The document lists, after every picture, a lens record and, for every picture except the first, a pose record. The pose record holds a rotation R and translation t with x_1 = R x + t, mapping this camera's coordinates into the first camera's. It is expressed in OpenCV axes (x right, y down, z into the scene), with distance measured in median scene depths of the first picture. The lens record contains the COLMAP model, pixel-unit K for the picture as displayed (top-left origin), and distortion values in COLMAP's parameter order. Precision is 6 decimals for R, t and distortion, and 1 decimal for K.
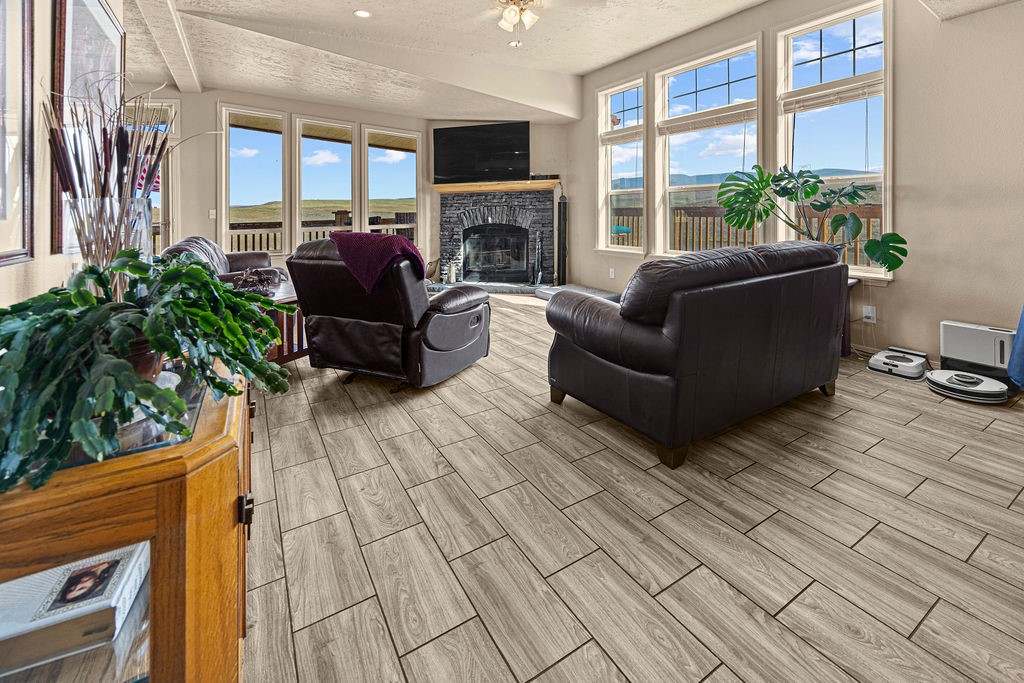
lens RADIAL K [[427.2, 0, 513.3], [0, 427.2, 339.3], [0, 0, 1]] dist [0.001335, 0.000048]
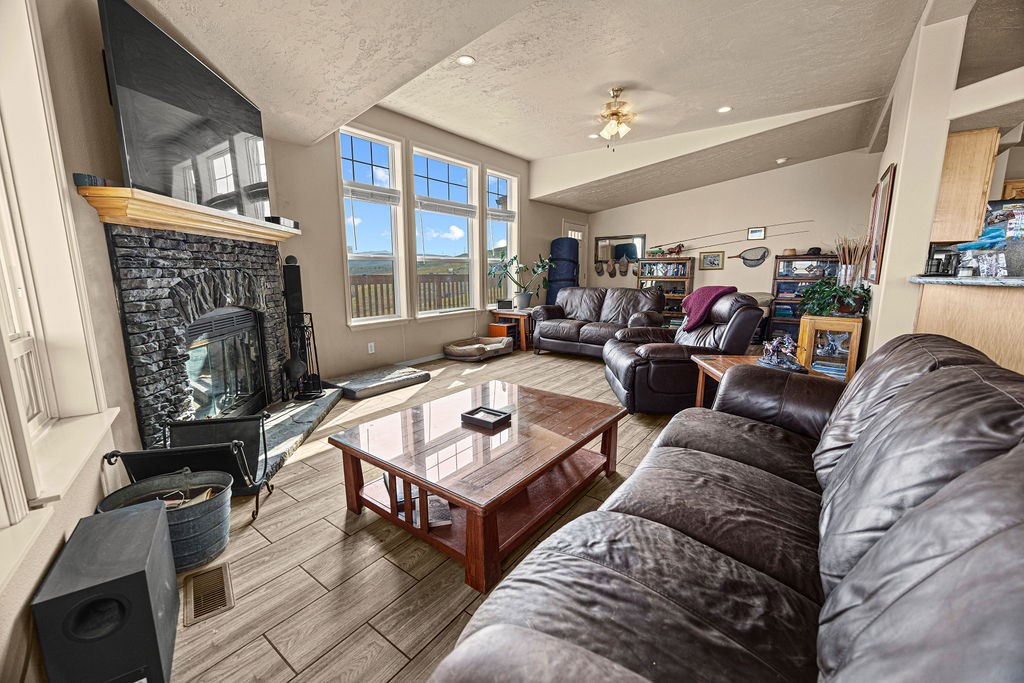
lens RADIAL K [[427.2, 0, 513.3], [0, 427.2, 339.3], [0, 0, 1]] dist [0.001335, 0.000048]
pose [[-0.381867, -0.135951, 0.914163, -0.700423], [0.276222, 0.927124, 0.253263, -0.356007], [-0.881974, 0.349225, -0.316486, 1.176481]]
